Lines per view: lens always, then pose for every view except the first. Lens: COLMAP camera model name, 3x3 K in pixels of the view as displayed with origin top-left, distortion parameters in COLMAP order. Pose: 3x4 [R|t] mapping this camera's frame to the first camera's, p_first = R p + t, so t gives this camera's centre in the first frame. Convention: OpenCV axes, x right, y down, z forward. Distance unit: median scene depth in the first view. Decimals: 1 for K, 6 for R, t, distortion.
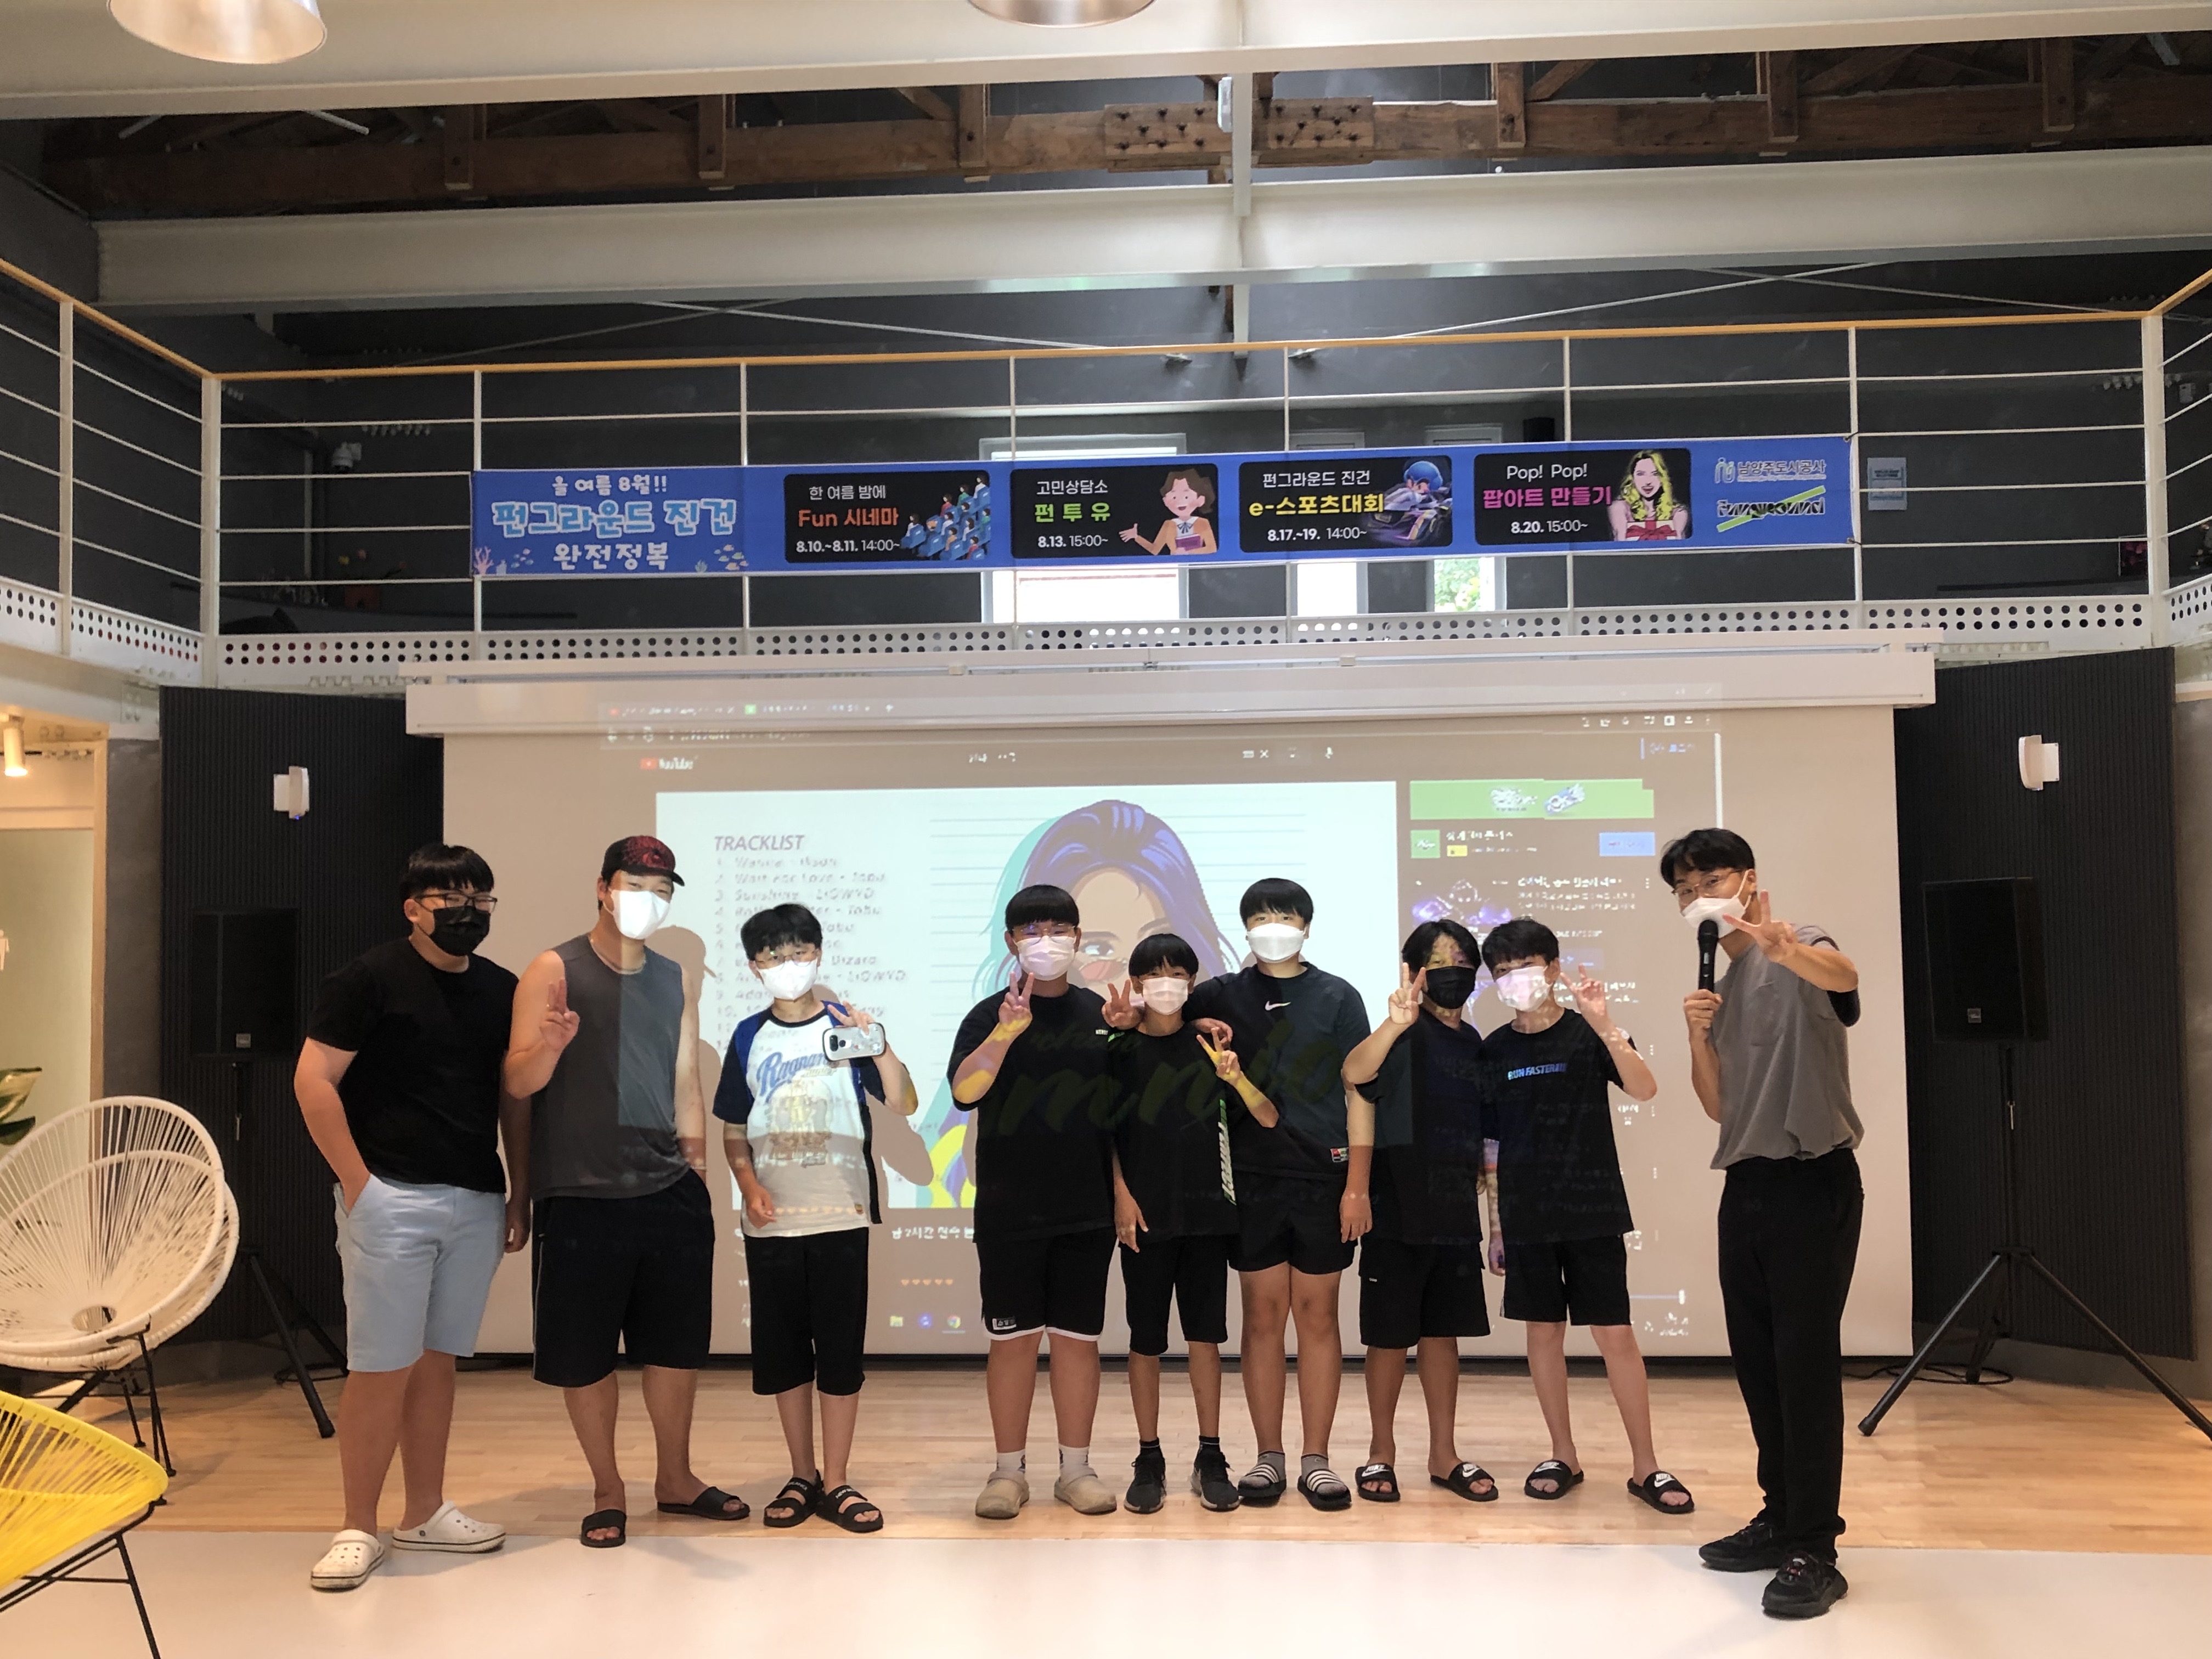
lens RADIAL K [[2101.6, 0, 1092.3], [0, 2101.6, 854.6], [0, 0, 1]] dist [0.043585, -0.054275]
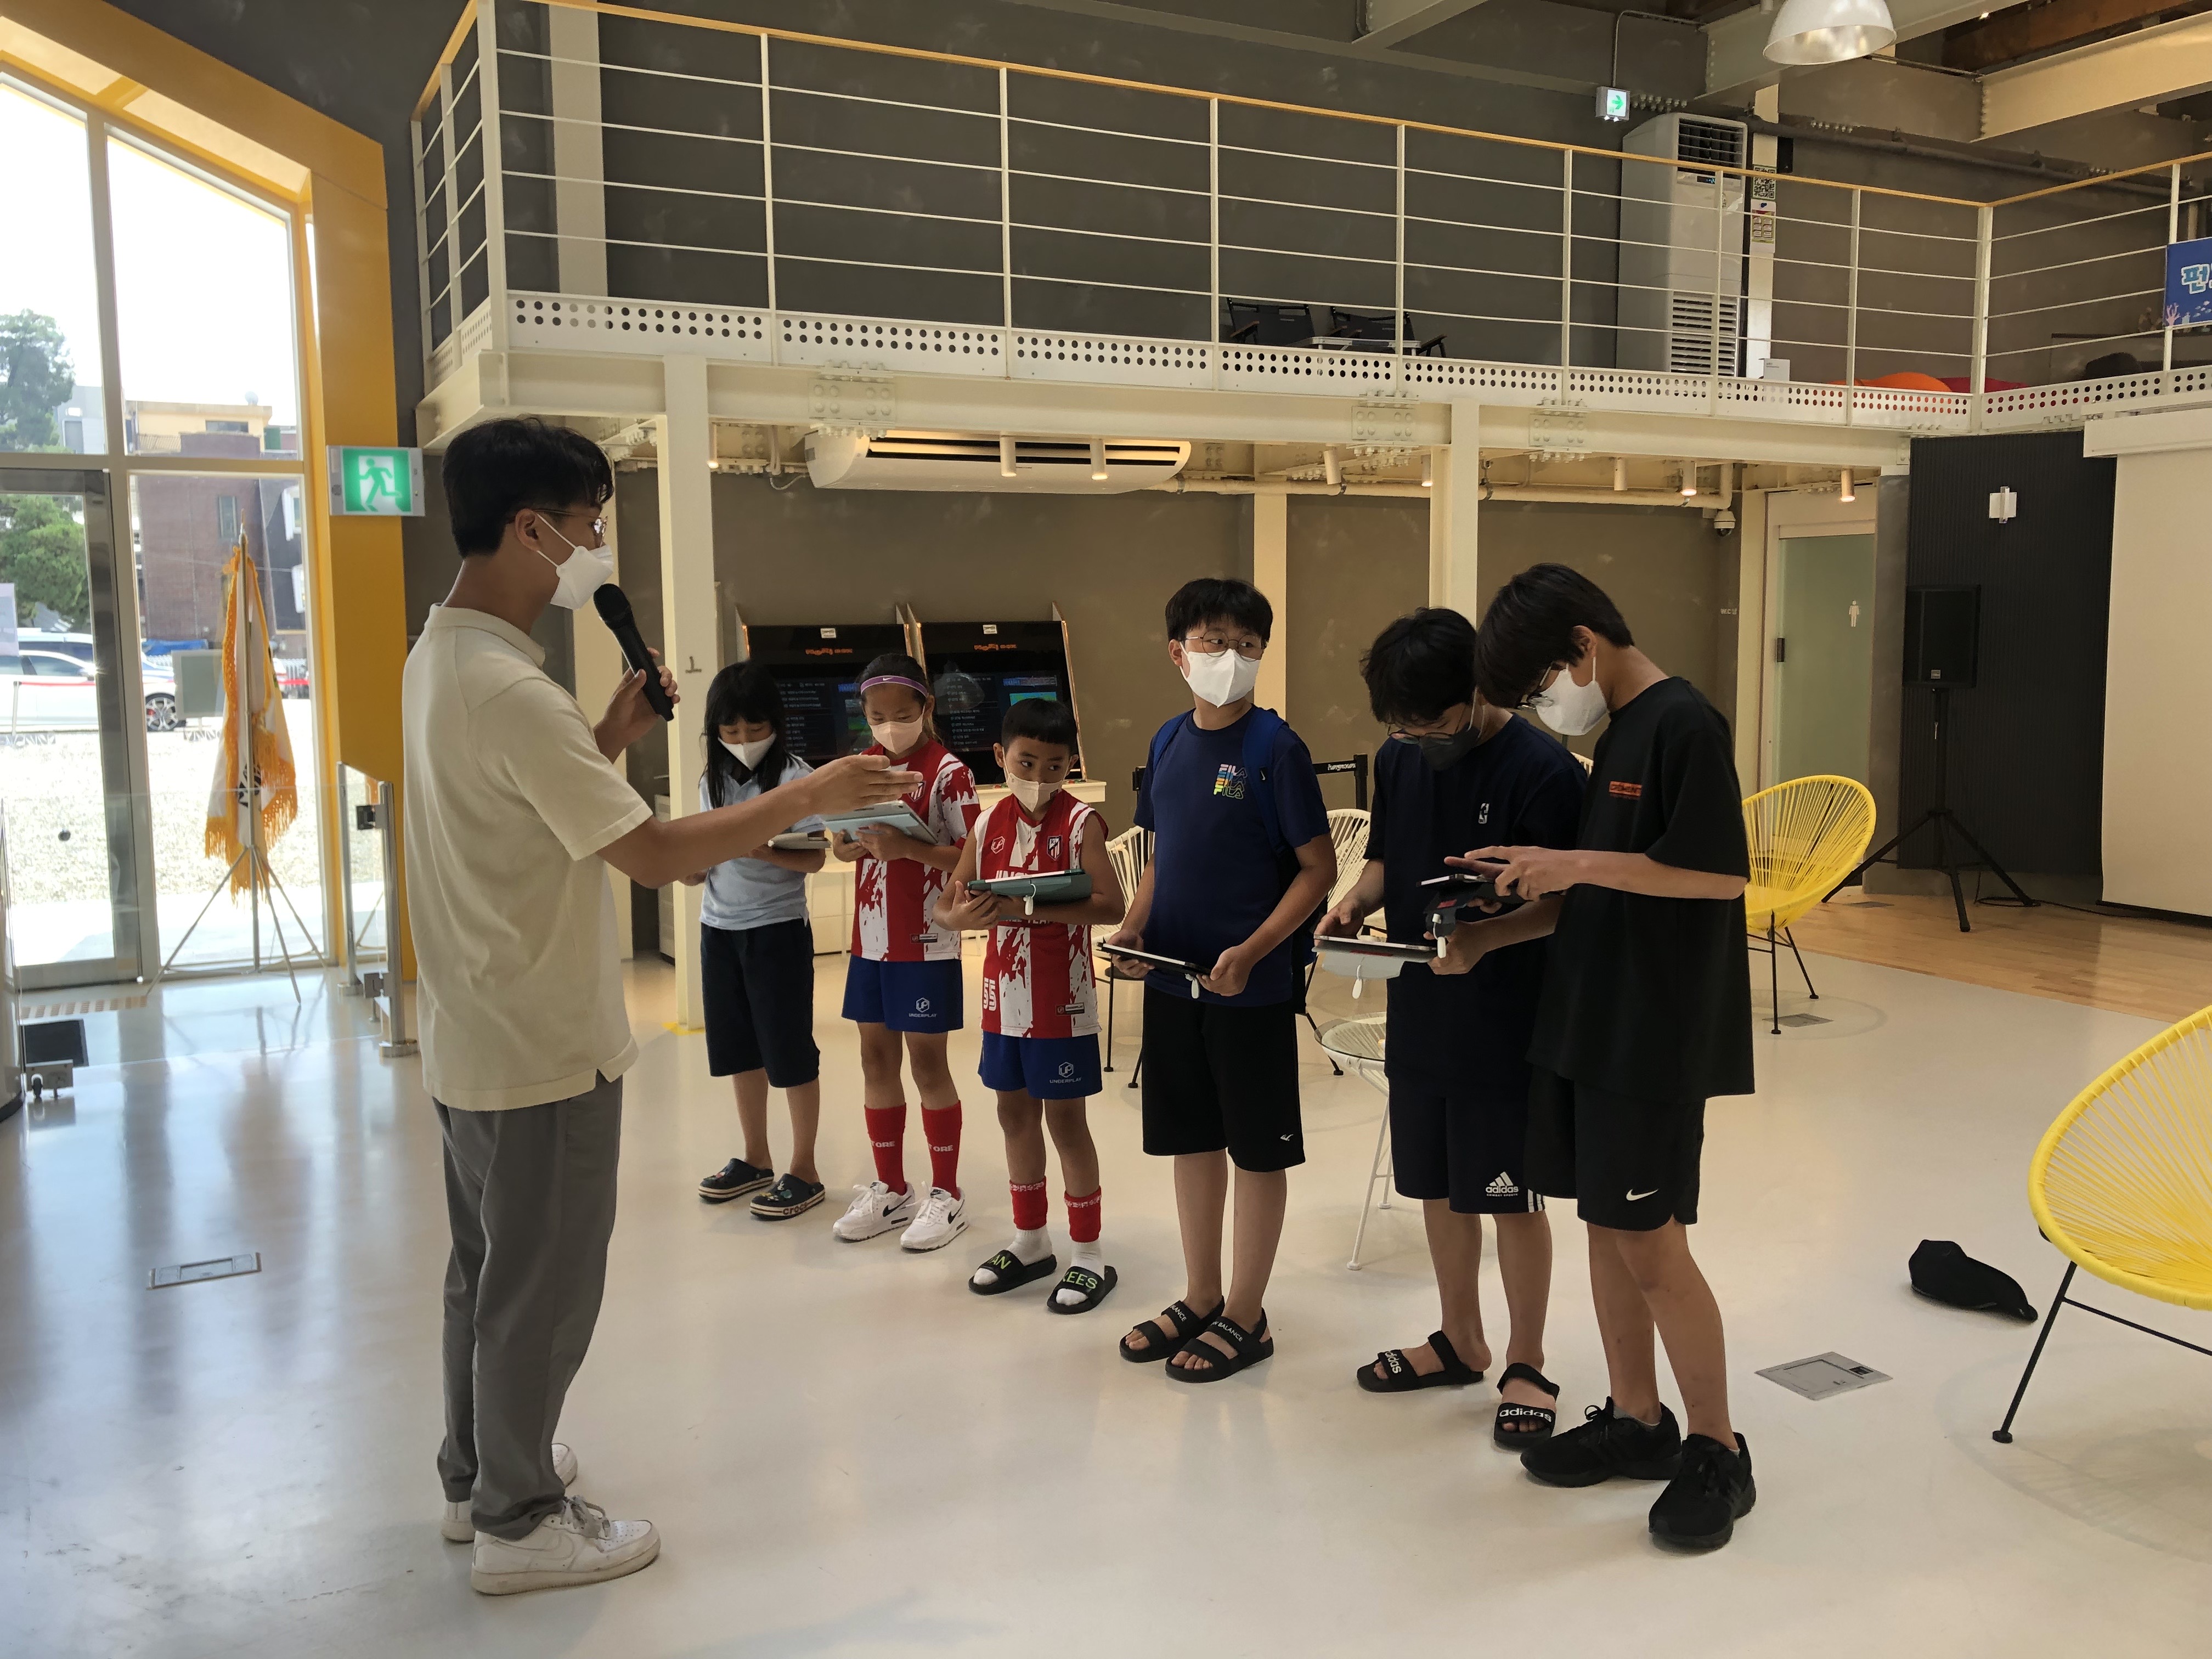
lens RADIAL K [[1803.2, 0, 1101.0], [0, 1803.2, 828.0], [0, 0, 1]] dist [0.060577, -0.098604]
pose [[0.528180, 0.100658, -0.843145, 0.348614], [0.036388, 0.989354, 0.140908, -0.008180], [0.848353, -0.105105, 0.518894, -0.181049]]
